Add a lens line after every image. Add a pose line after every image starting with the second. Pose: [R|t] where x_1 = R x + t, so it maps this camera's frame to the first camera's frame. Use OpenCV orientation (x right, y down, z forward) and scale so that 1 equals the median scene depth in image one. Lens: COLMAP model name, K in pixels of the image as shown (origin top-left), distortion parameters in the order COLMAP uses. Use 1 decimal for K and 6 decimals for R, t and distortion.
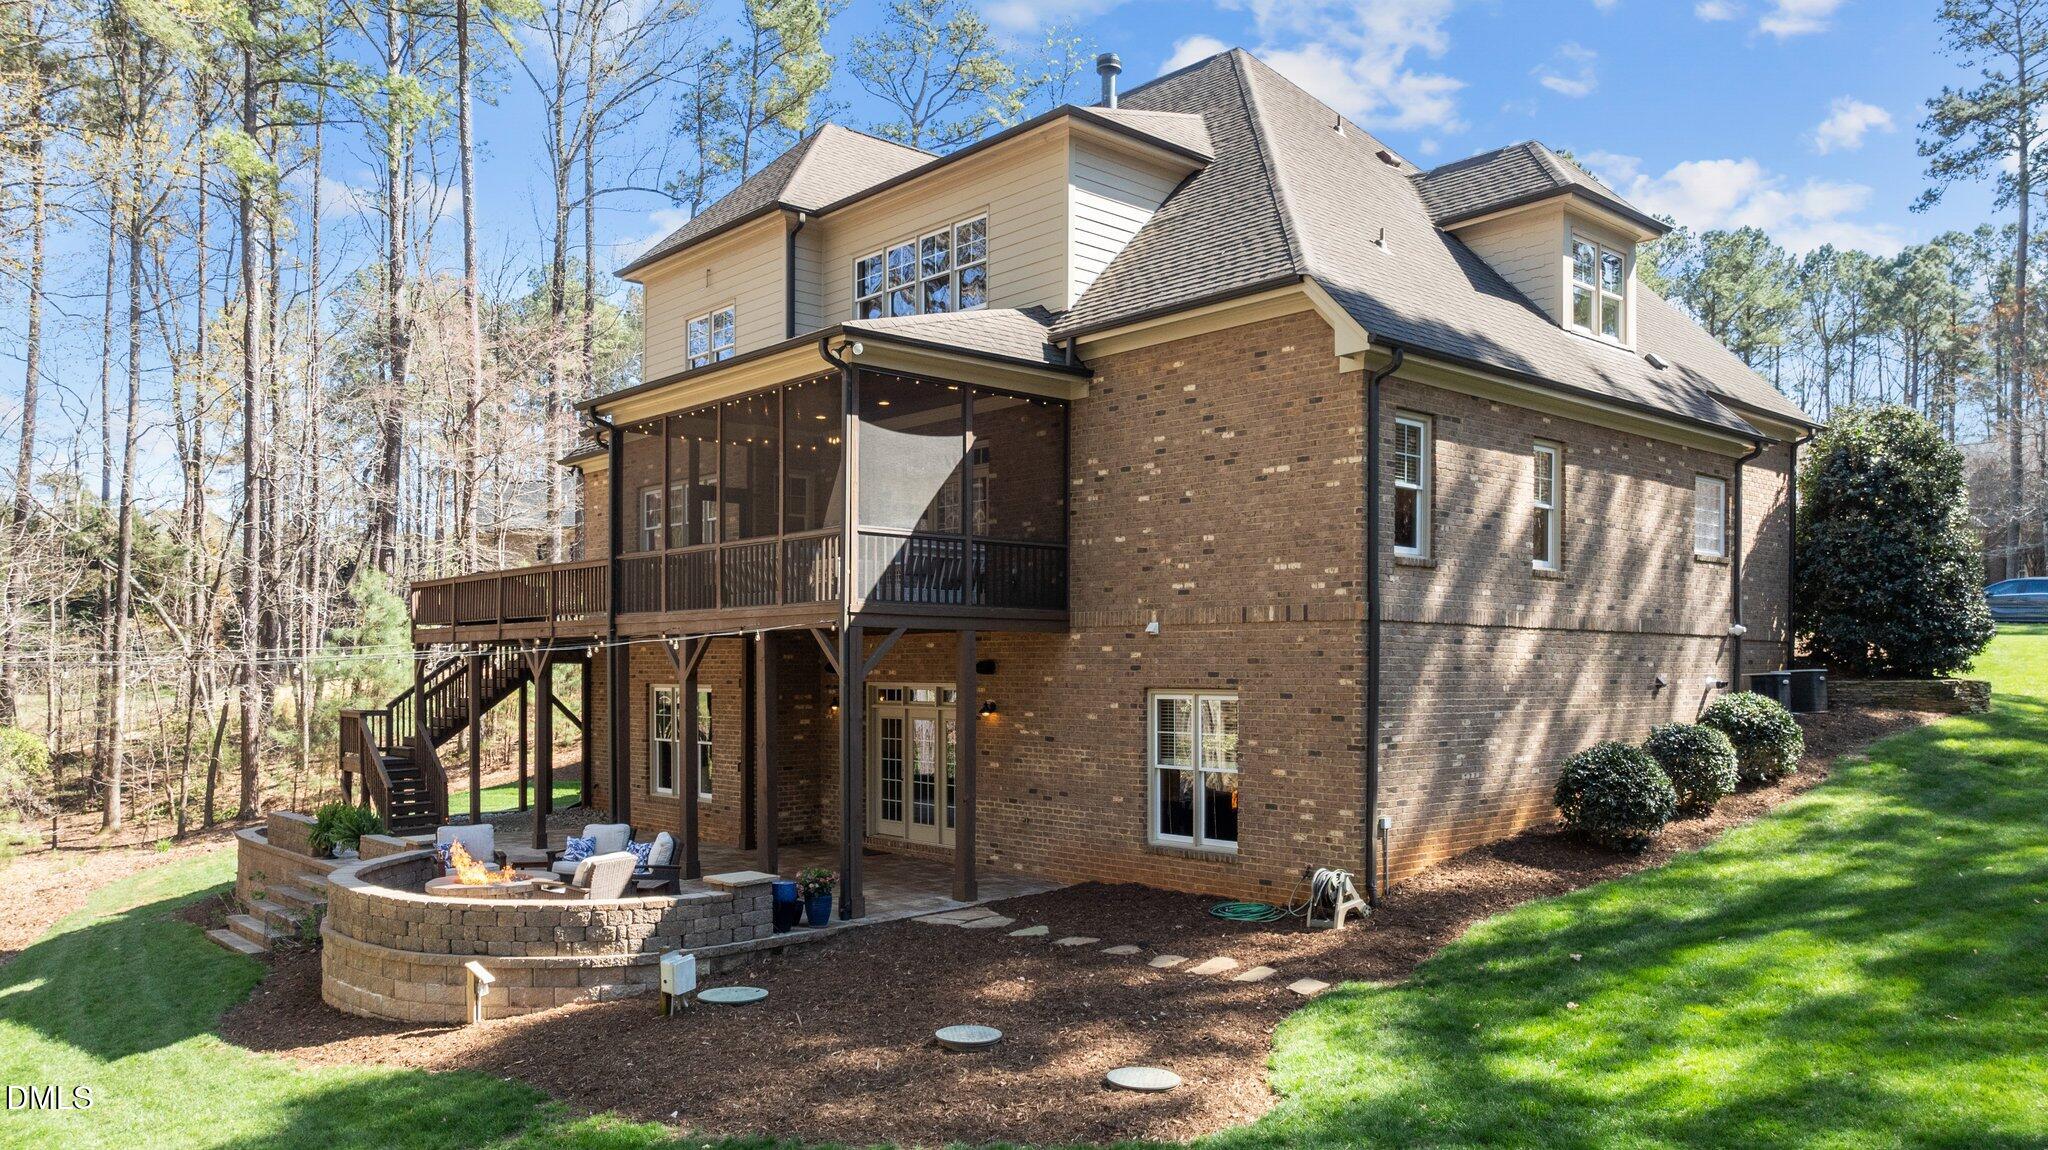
lens RADIAL K [[1473.4, 0, 1030.4], [0, 1473.4, 677.0], [0, 0, 1]] dist [-0.037780, 0.026655]
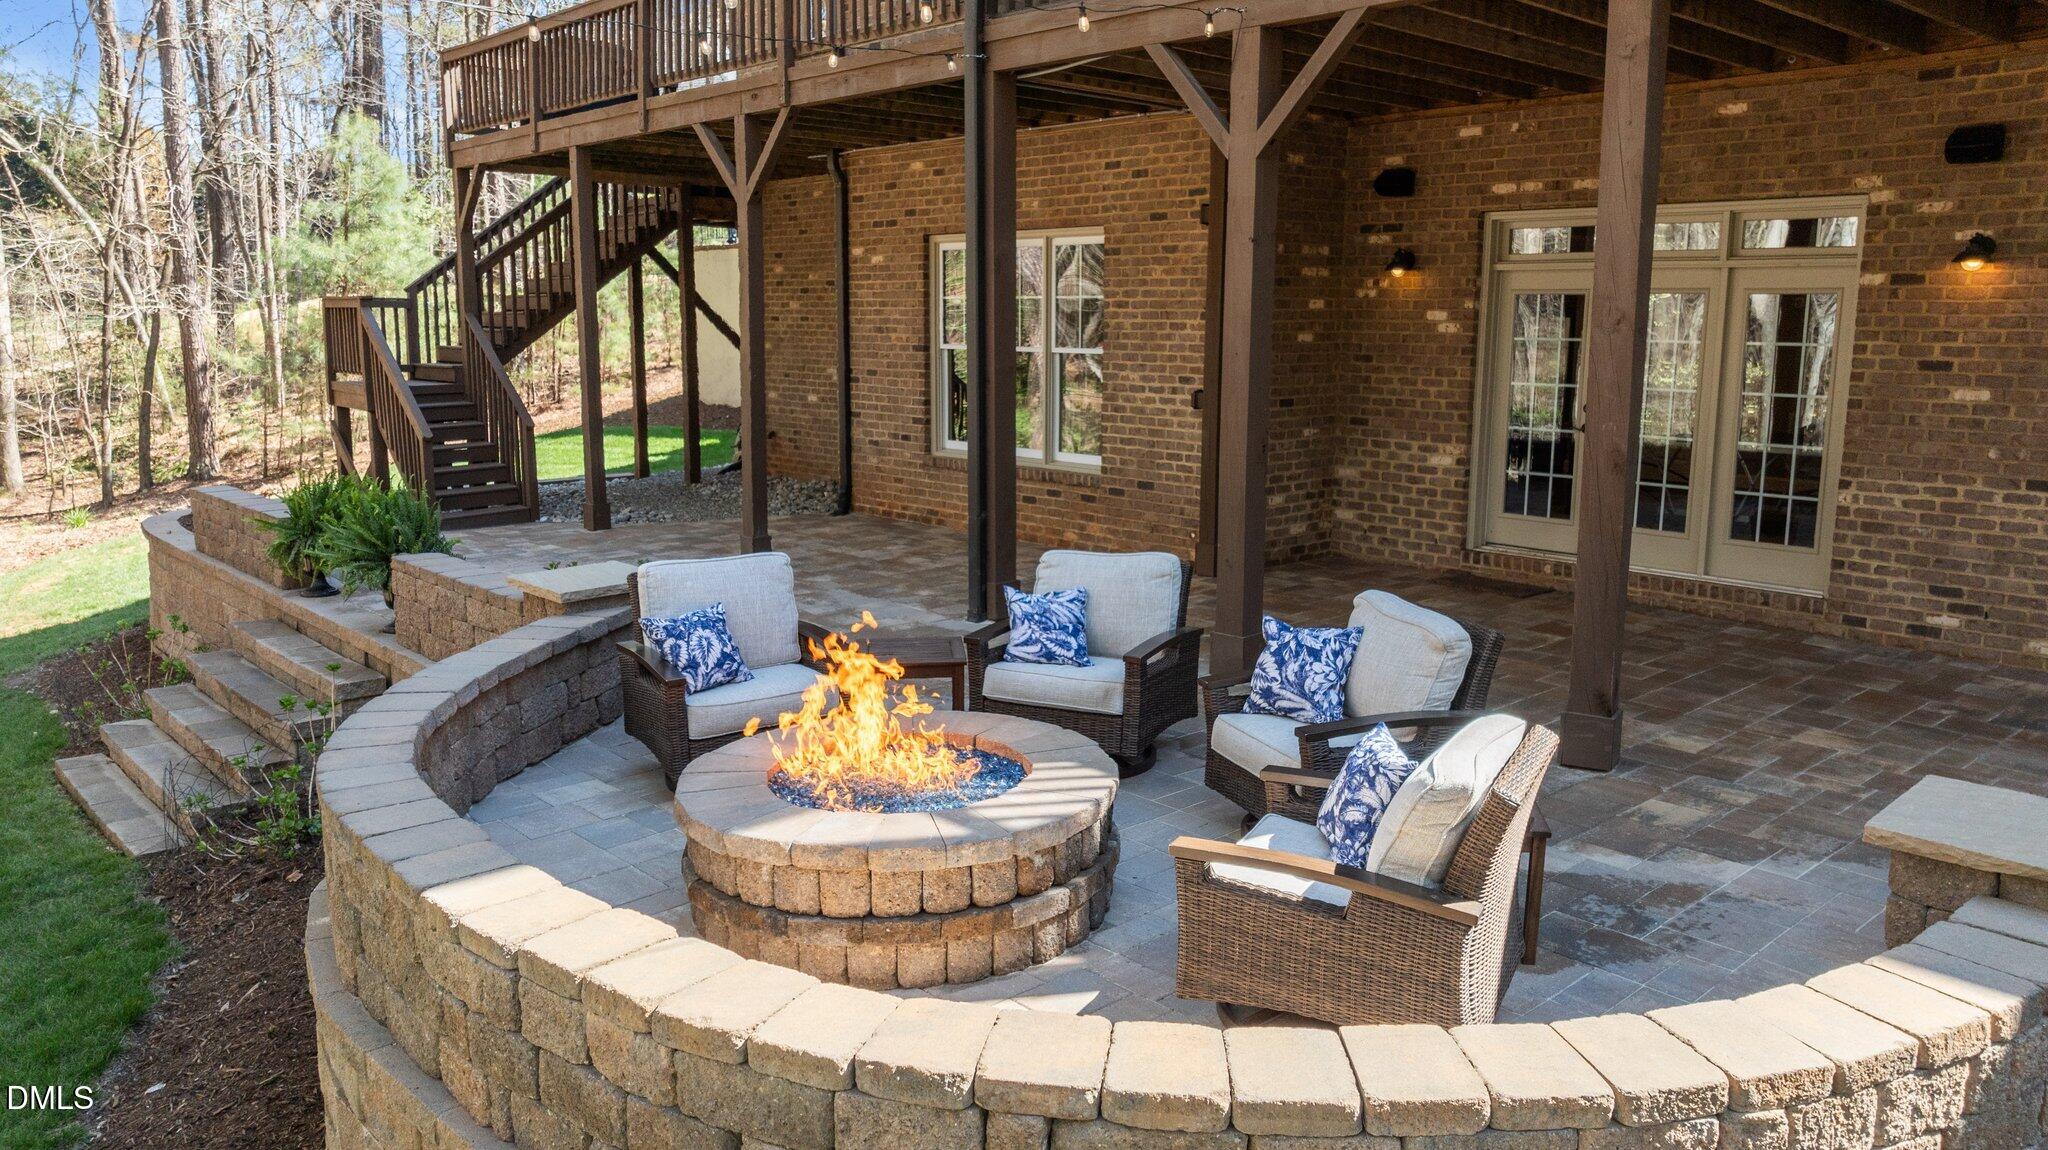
lens RADIAL K [[1496.2, 0, 1035.8], [0, 1496.2, 578.7], [0, 0, 1]] dist [-0.021239, 0.007991]
pose [[0.999968, 0.007408, 0.003034, -0.208198], [-0.007814, 0.985648, 0.168634, 0.031564], [-0.001742, -0.168653, 0.985674, 0.438327]]
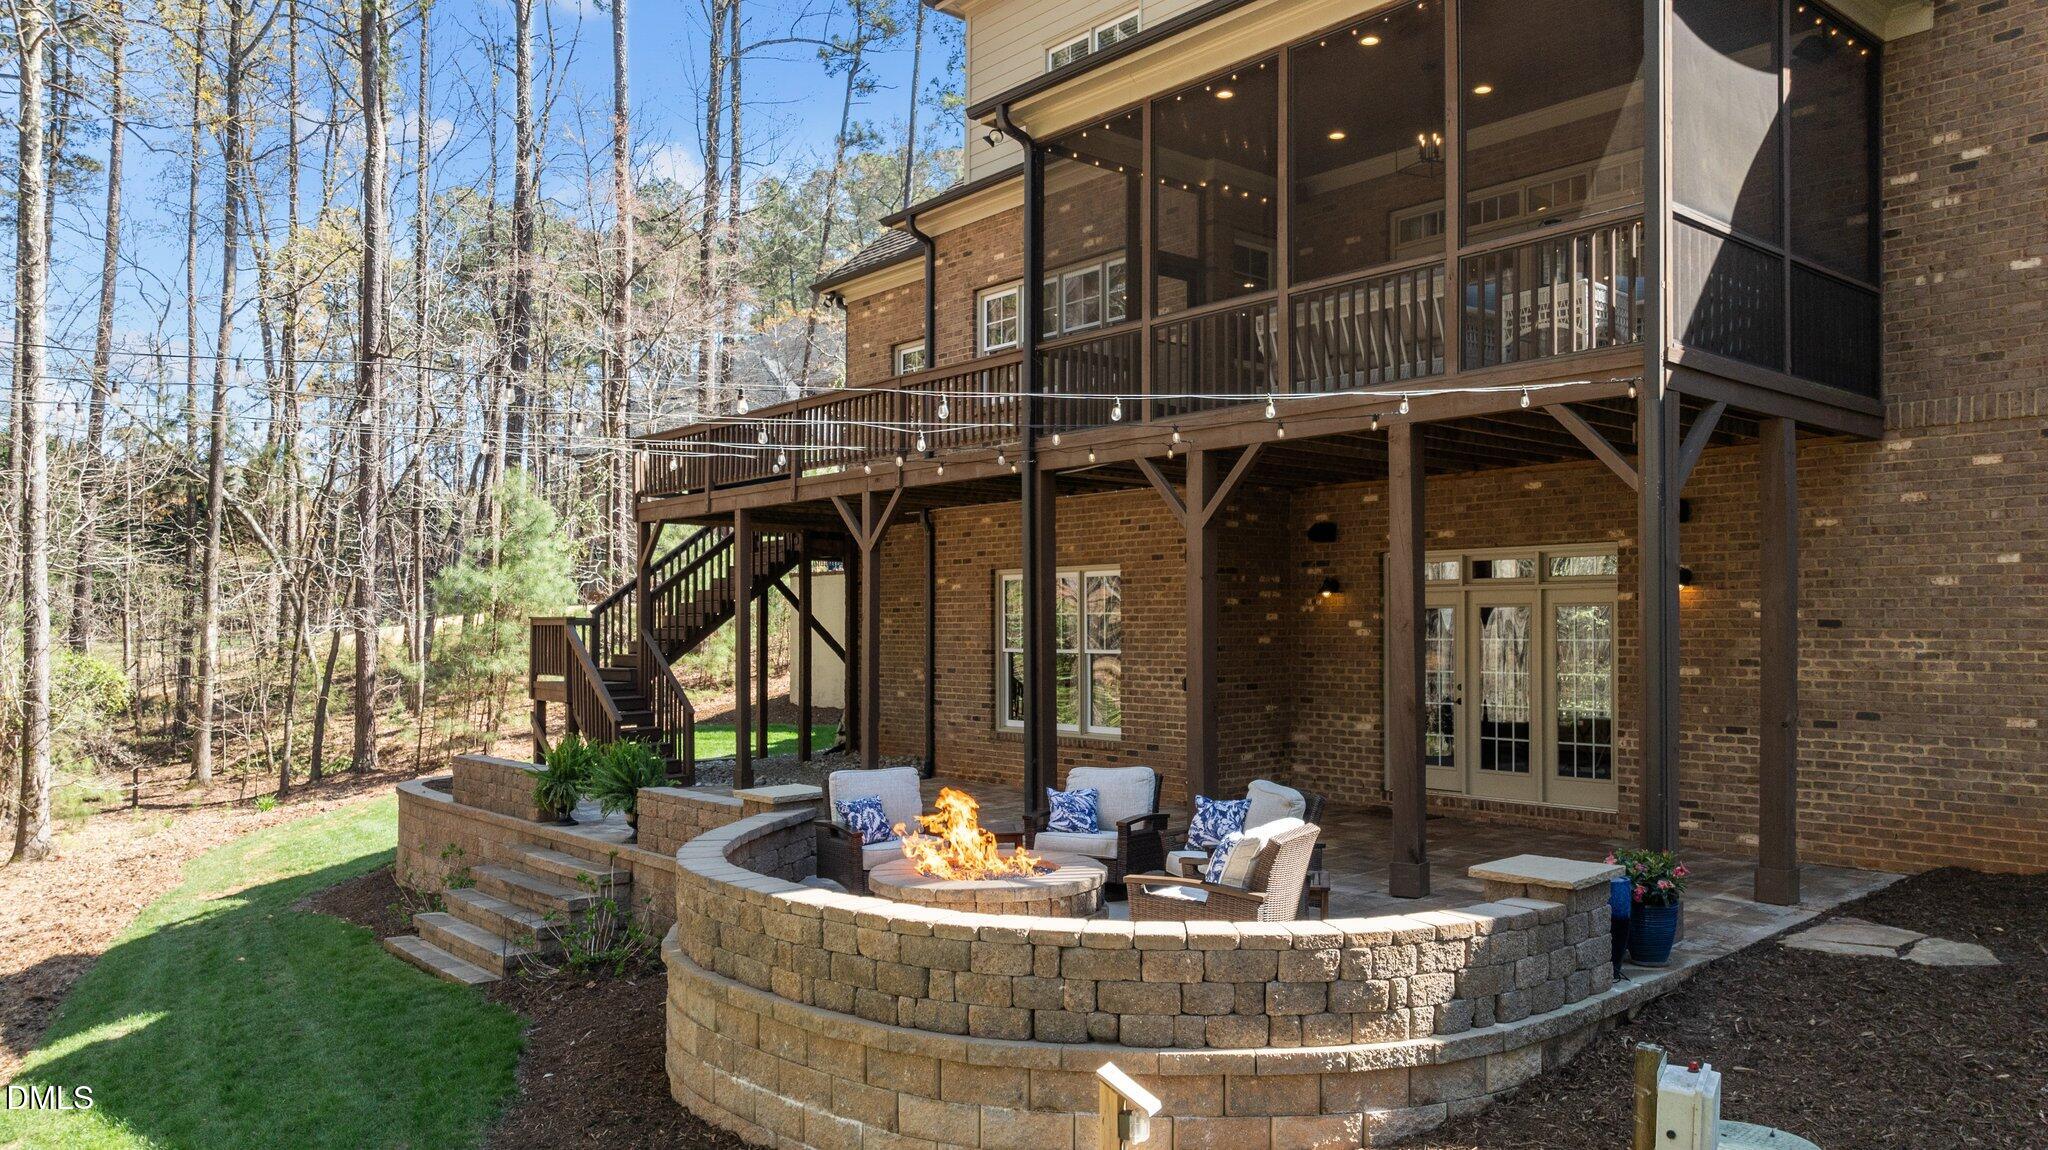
lens RADIAL K [[1474.3, 0, 1041.8], [0, 1474.3, 625.6], [0, 0, 1]] dist [-0.018598, -0.017039]
pose [[0.999572, -0.001038, -0.029246, -0.202489], [0.000820, 0.999972, -0.007468, 0.033340], [0.029253, 0.007440, 0.999544, 0.287115]]
